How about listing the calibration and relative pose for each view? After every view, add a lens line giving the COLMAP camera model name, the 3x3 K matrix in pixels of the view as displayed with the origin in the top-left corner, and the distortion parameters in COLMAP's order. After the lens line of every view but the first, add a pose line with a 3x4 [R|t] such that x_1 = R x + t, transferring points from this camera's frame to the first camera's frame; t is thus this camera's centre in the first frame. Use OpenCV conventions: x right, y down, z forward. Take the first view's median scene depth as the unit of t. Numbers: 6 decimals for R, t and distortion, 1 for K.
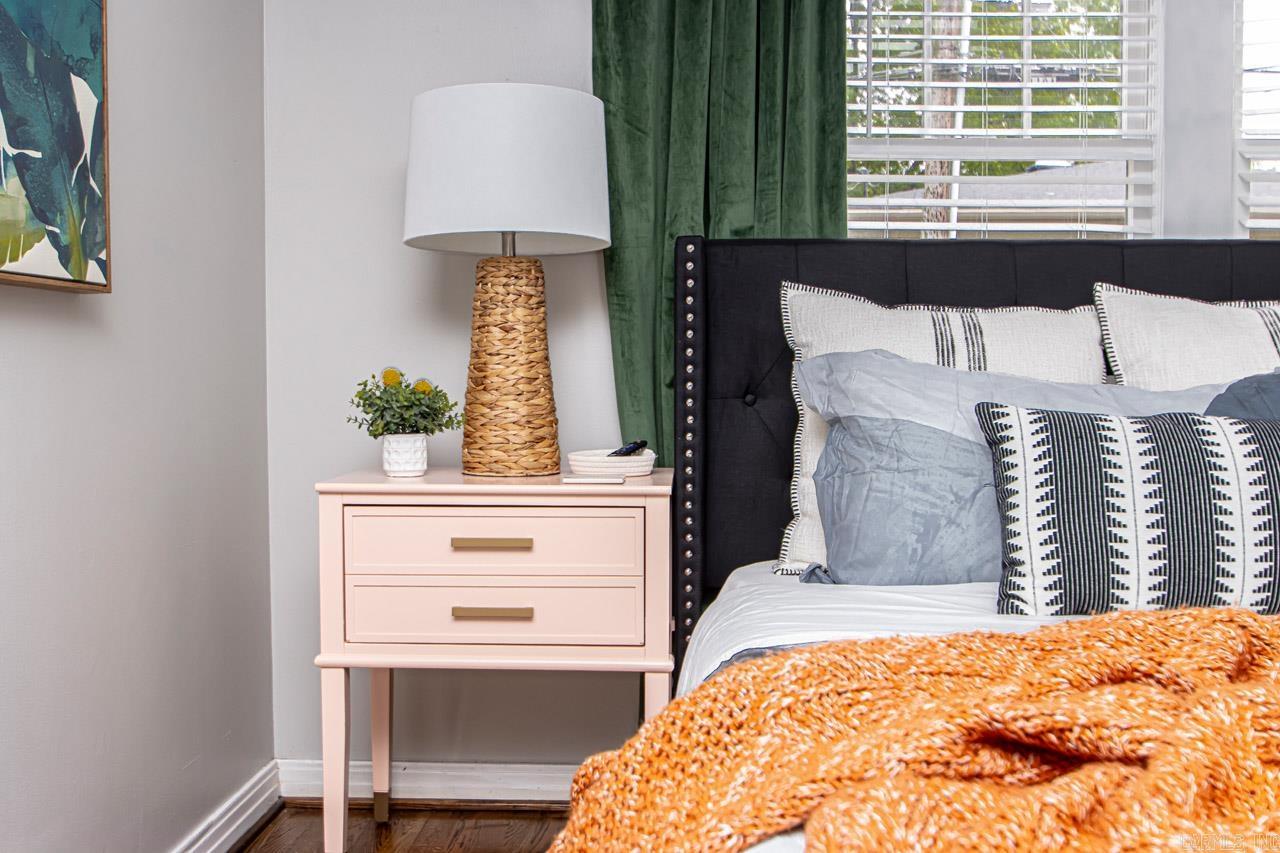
lens RADIAL K [[1314.7, 0, 645.0], [0, 1314.7, 418.1], [0, 0, 1]] dist [-0.057316, 0.000000]
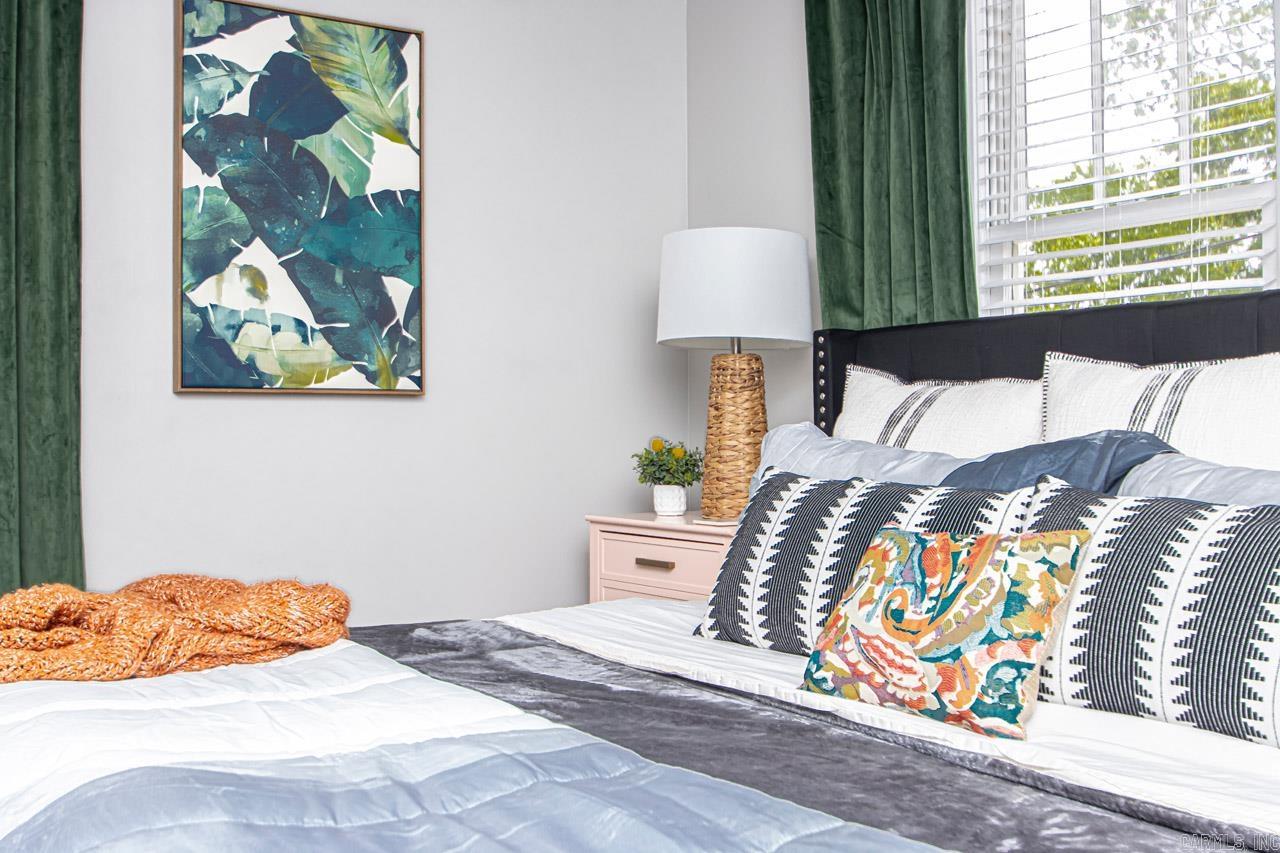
lens RADIAL K [[1314.7, 0, 637.4], [0, 1314.7, 426.8], [0, 0, 1]] dist [-0.057316, 0.000000]
pose [[0.585474, -0.006564, -0.810664, 0.961275], [-0.031140, 0.999047, -0.030579, -0.005990], [0.810093, 0.043147, 0.584712, 0.160855]]
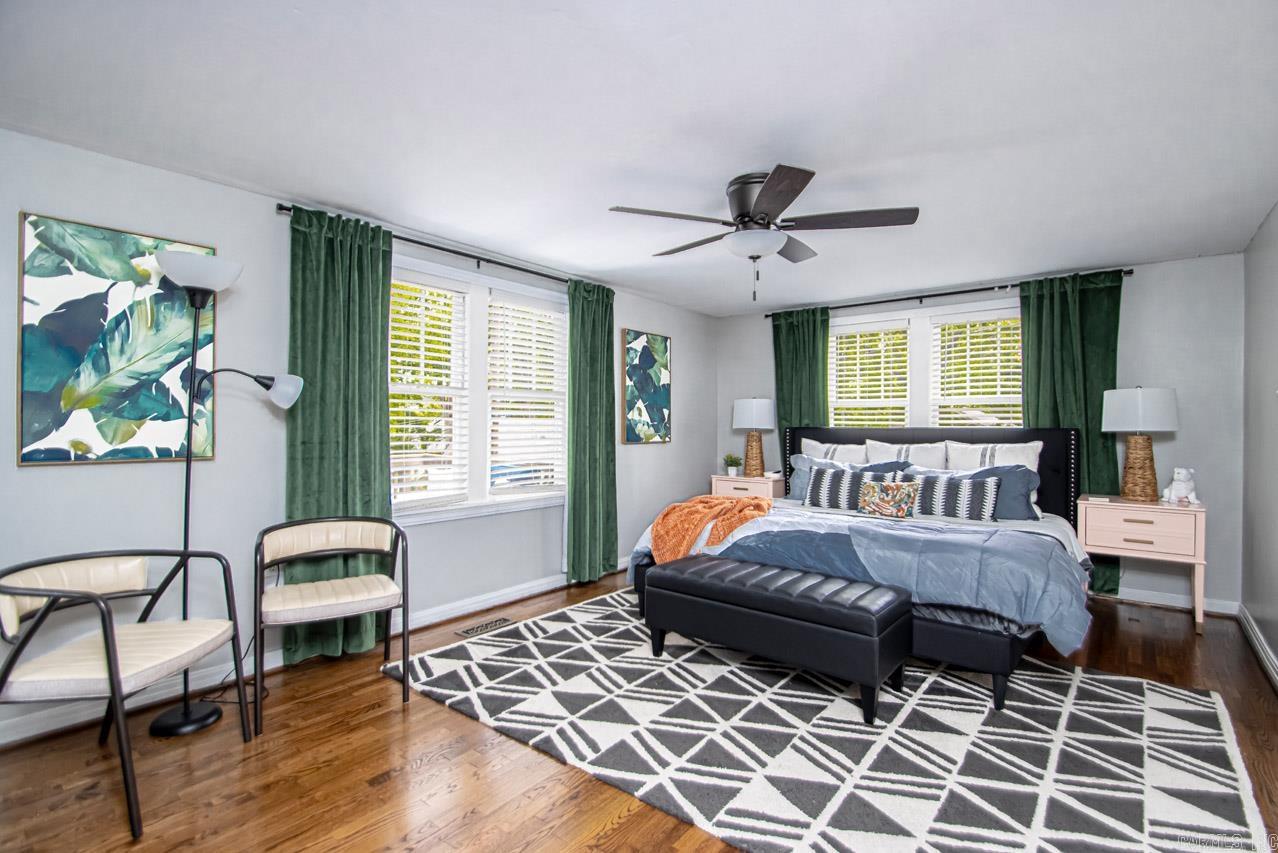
lens RADIAL K [[585.0, 0, 646.2], [0, 585.0, 425.8], [0, 0, 1]] dist [0.007882, -0.008861]
pose [[0.801616, 0.001994, -0.597836, 0.921902], [-0.028417, 0.998991, -0.034771, -0.059349], [0.597164, 0.044861, 0.800864, -1.032300]]
